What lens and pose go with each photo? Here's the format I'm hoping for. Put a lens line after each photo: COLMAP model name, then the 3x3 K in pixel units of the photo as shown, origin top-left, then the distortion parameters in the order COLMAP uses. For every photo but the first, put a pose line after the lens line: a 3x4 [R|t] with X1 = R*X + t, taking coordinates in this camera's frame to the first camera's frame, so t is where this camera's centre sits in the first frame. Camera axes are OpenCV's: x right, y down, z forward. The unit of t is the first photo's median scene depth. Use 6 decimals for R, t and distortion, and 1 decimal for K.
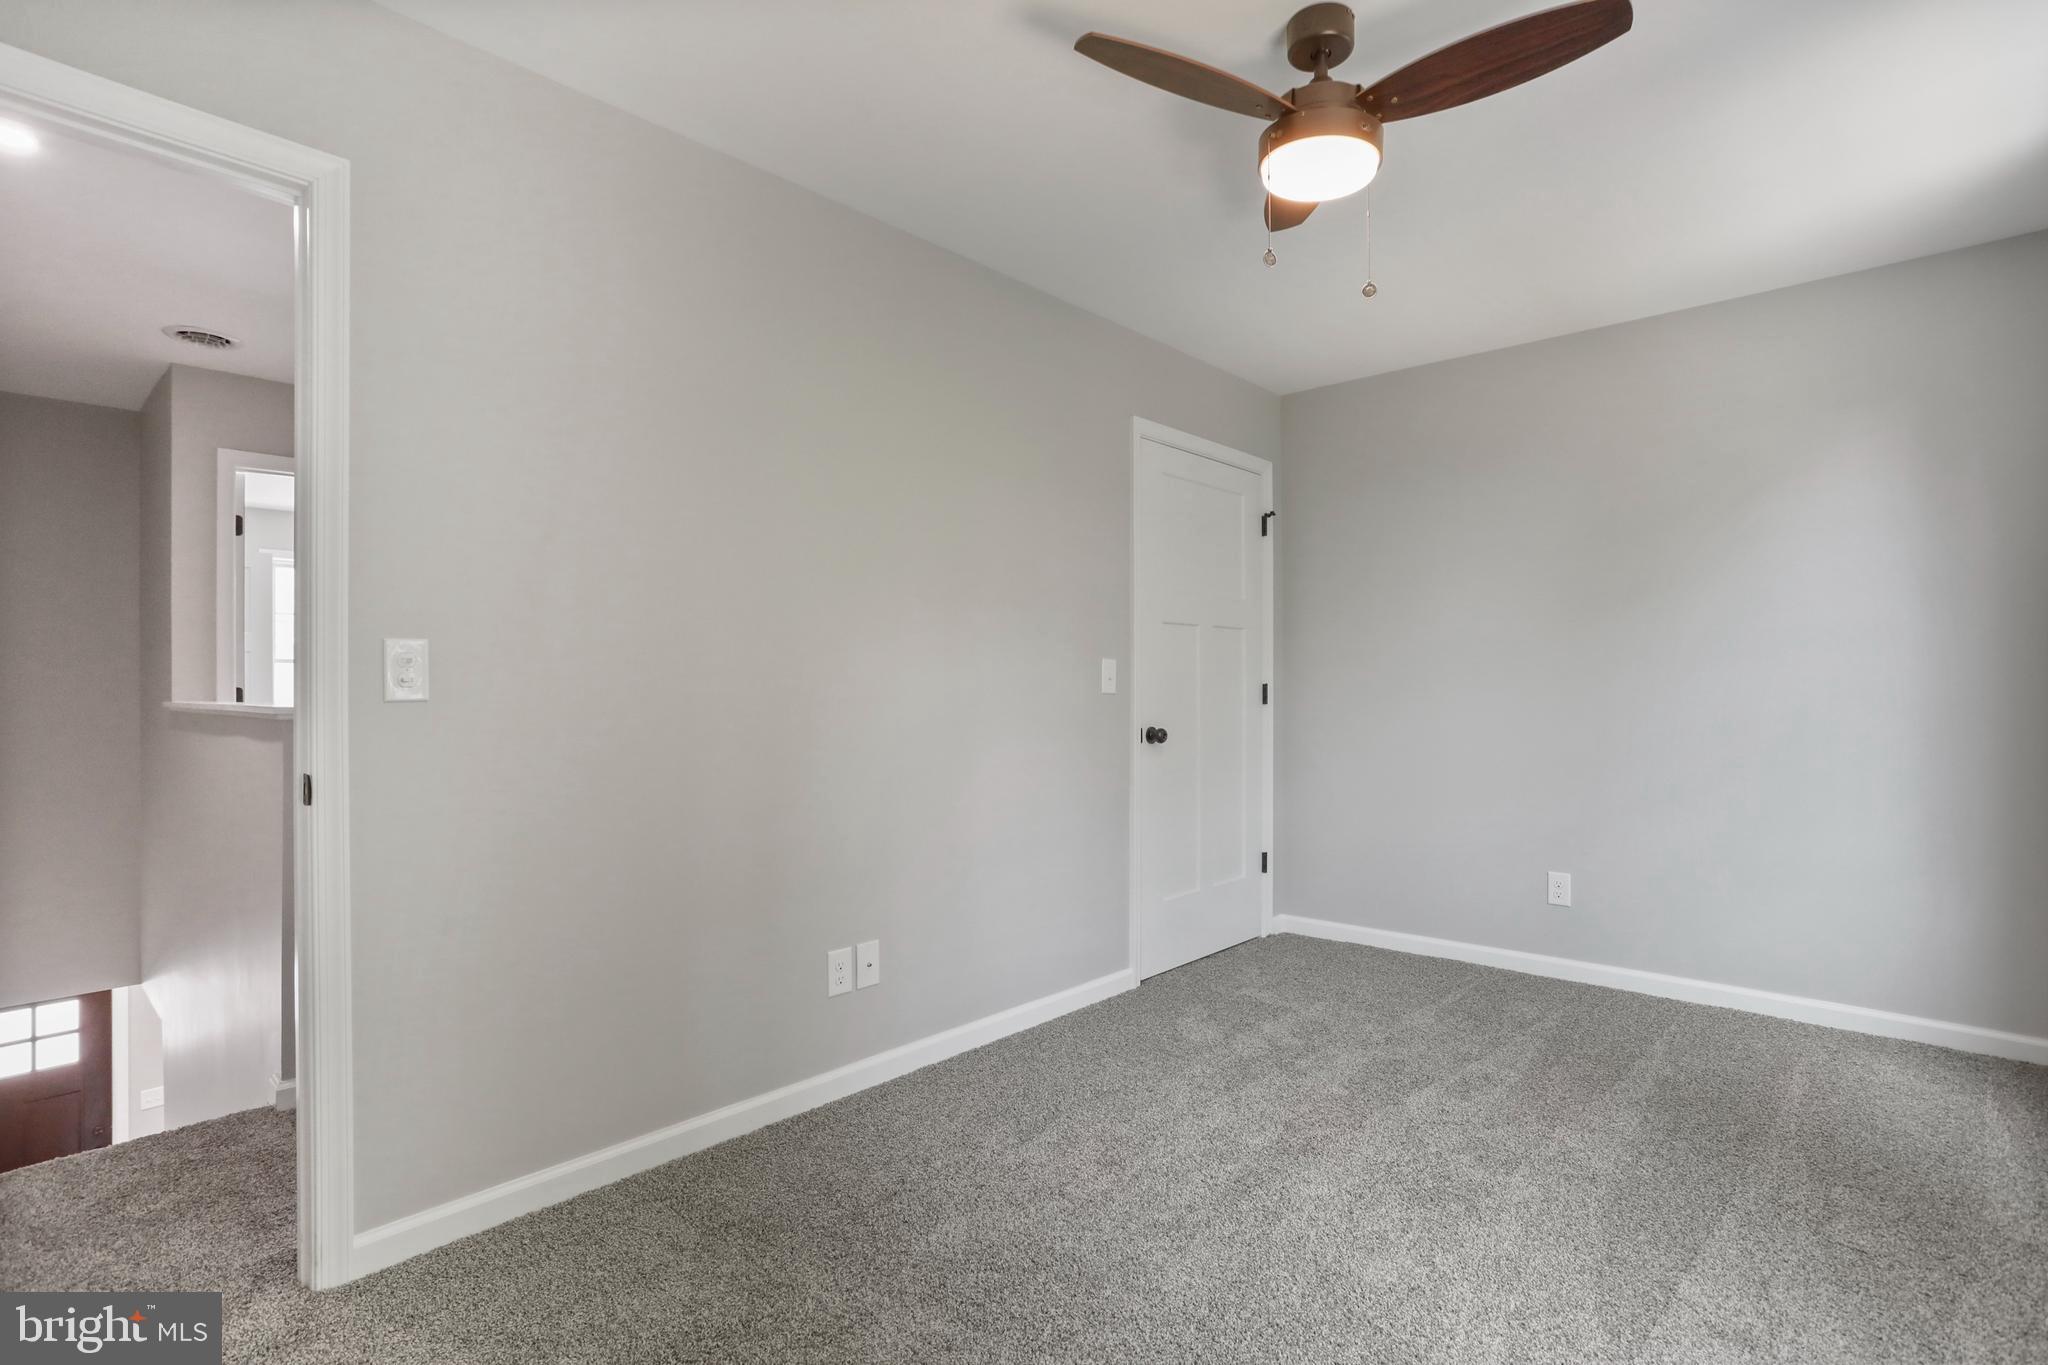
lens RADIAL K [[1024.8, 0, 1024.0], [0, 1024.8, 682.5], [0, 0, 1]] dist [-0.000130, 0.000134]
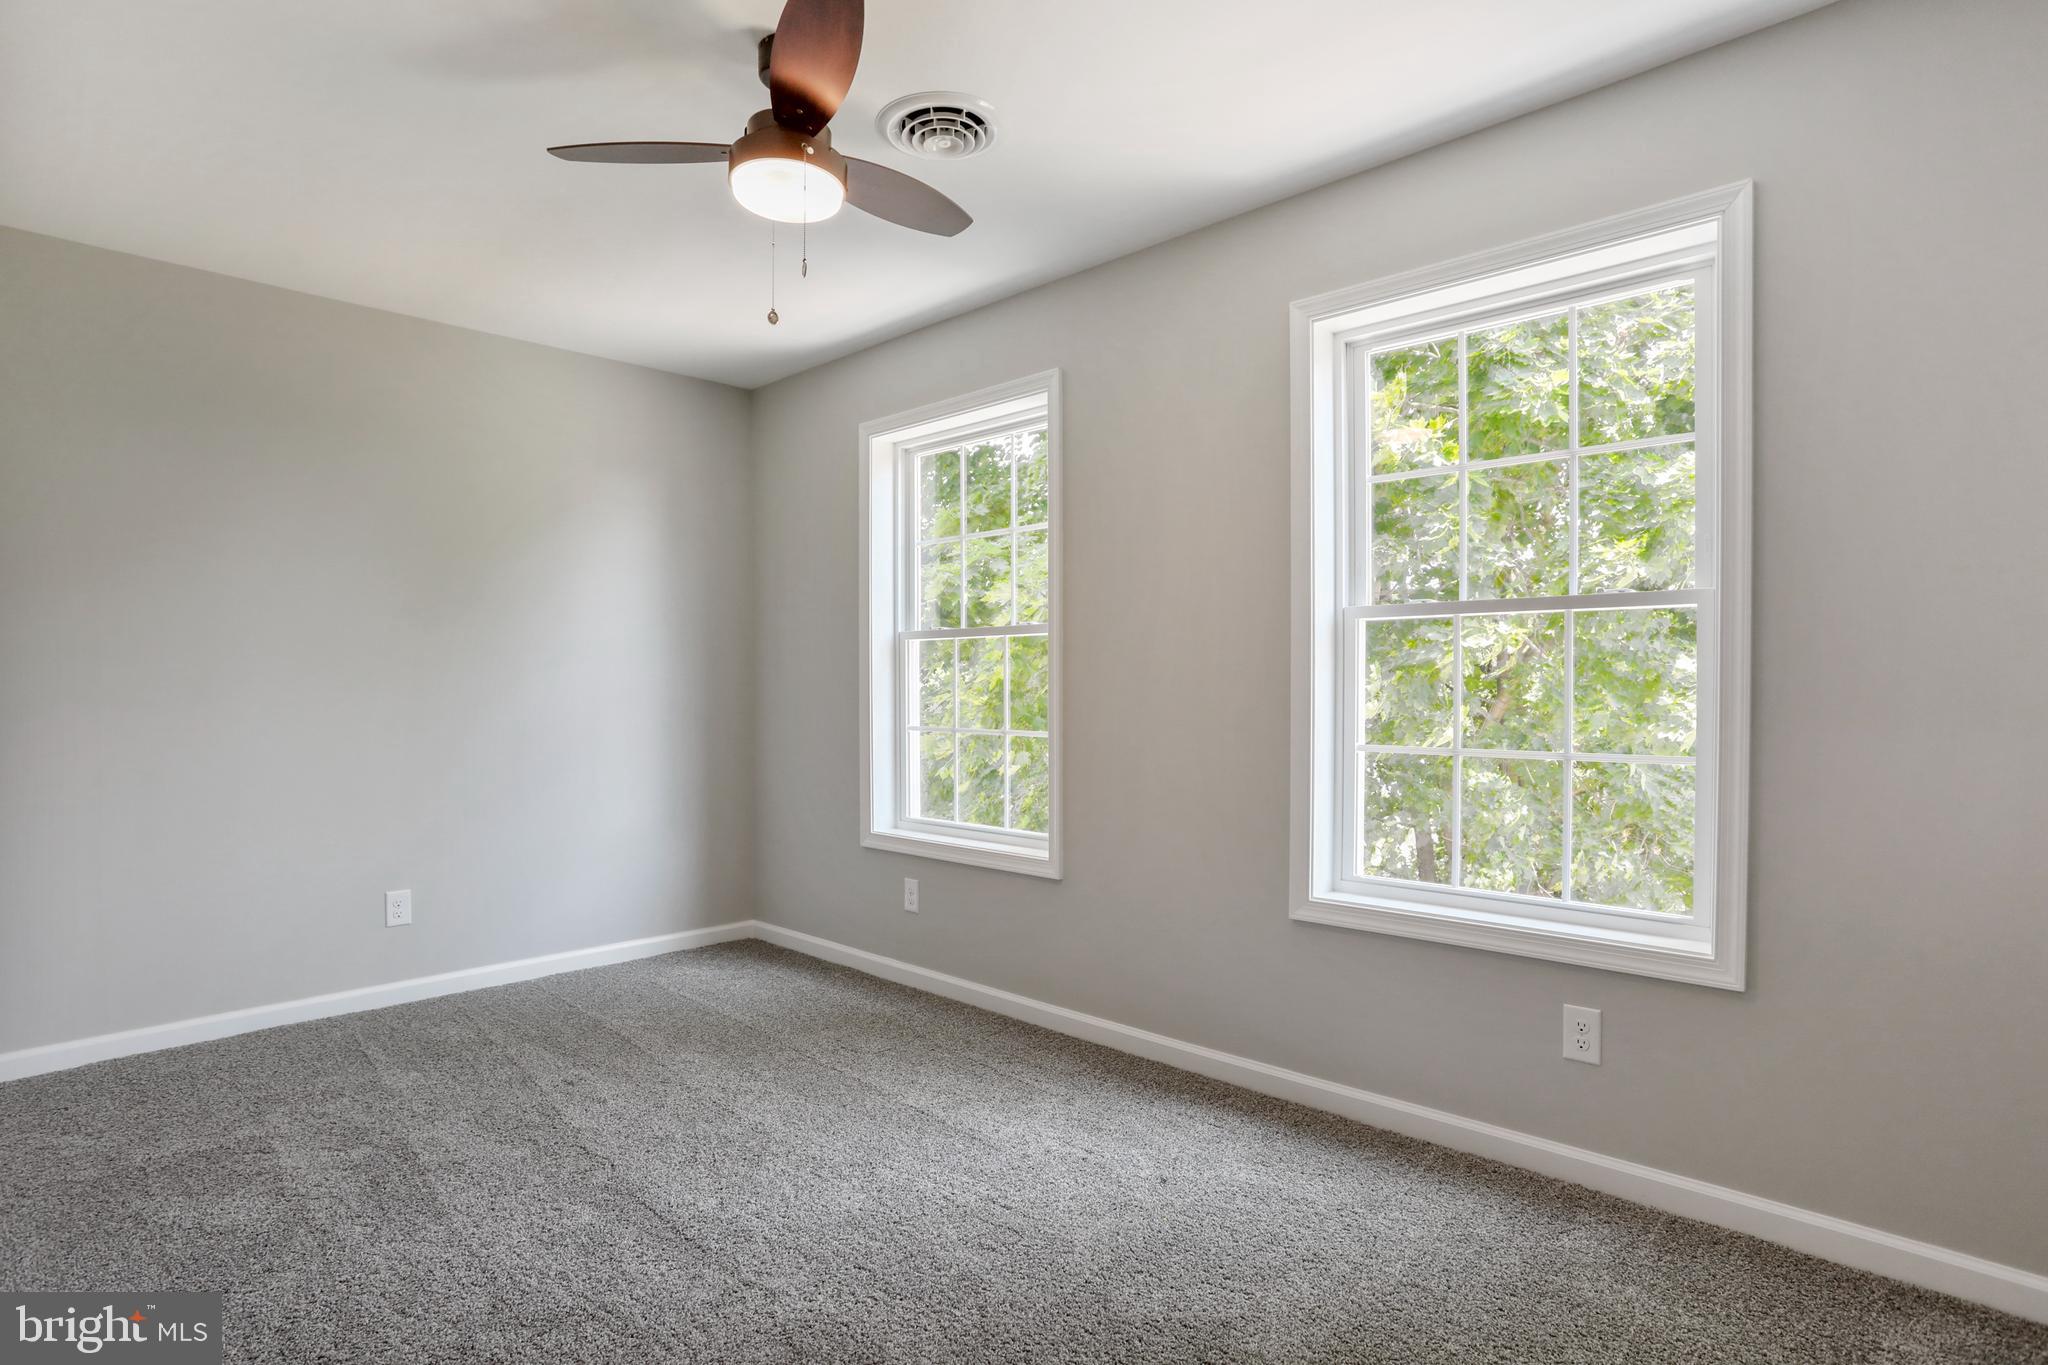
lens RADIAL K [[1089.2, 0, 1025.0], [0, 1089.2, 690.9], [0, 0, 1]] dist [-0.000378, 0.002728]
pose [[0.043872, -0.005776, 0.999020, -0.534207], [0.003089, 0.999979, 0.005646, 0.000308], [-0.999032, 0.002838, 0.043889, 0.468066]]
